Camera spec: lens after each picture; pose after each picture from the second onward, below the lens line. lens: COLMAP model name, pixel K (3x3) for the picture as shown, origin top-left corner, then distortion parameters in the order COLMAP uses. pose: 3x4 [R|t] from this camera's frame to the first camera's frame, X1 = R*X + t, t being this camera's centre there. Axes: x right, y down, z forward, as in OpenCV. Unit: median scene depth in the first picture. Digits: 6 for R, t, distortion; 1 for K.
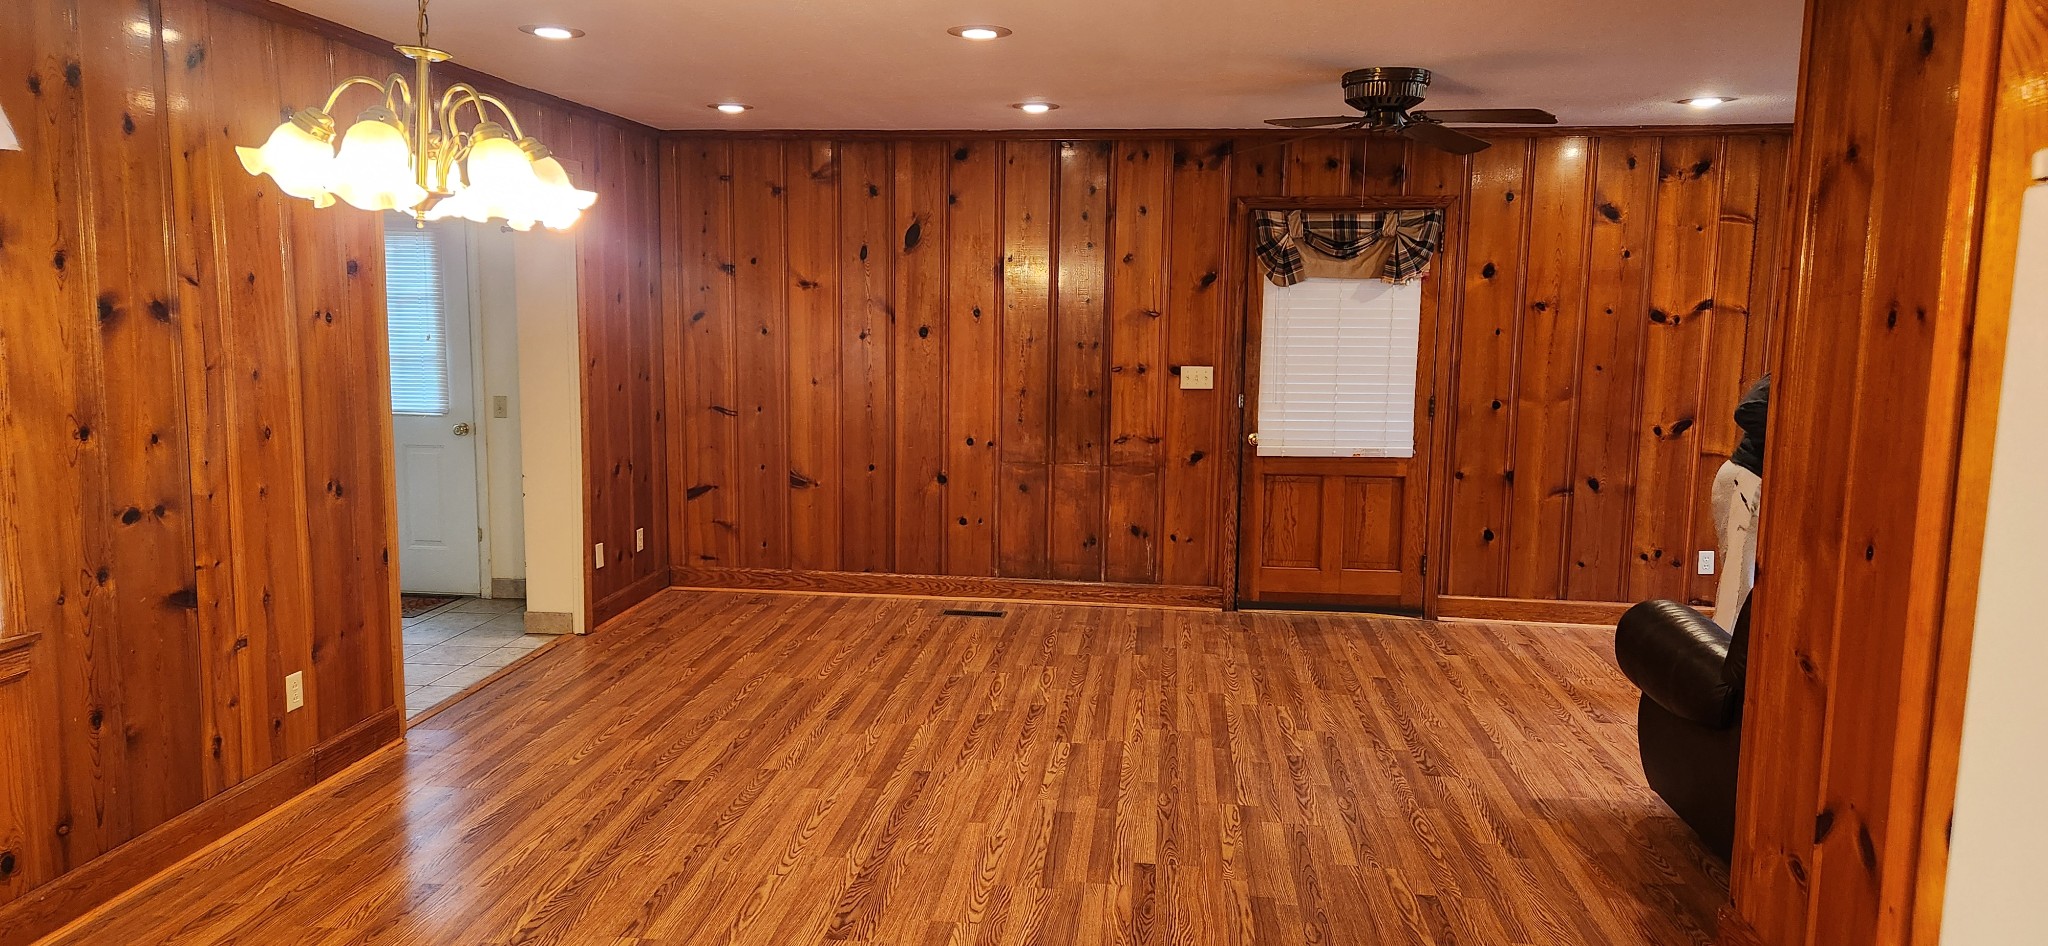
lens RADIAL K [[1317.9, 0, 1024.0], [0, 1317.9, 473.0], [0, 0, 1]] dist [-0.001723, -0.004389]
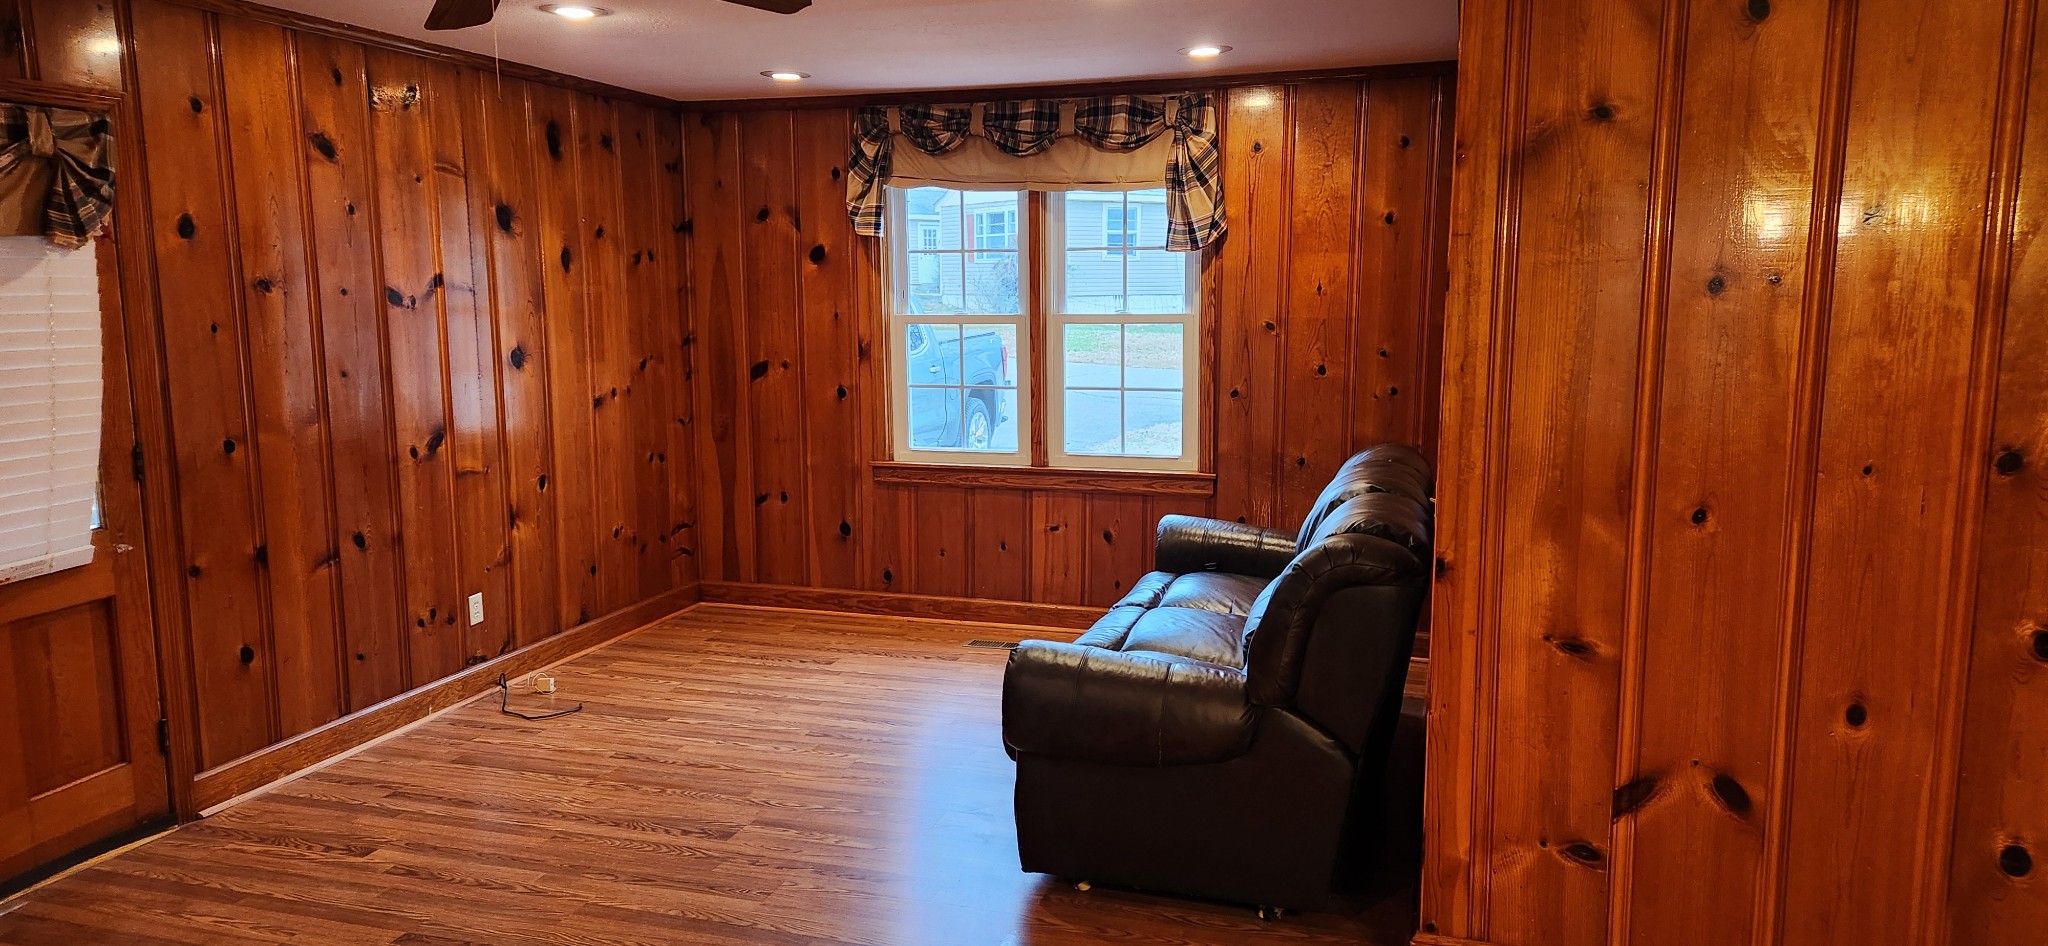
lens RADIAL K [[1317.9, 0, 1024.0], [0, 1317.9, 473.0], [0, 0, 1]] dist [-0.001723, -0.004389]
pose [[0.186523, -0.149129, 0.971066, -0.174676], [0.140631, 0.982286, 0.123839, -0.064091], [-0.972333, 0.113463, 0.204192, 0.519485]]
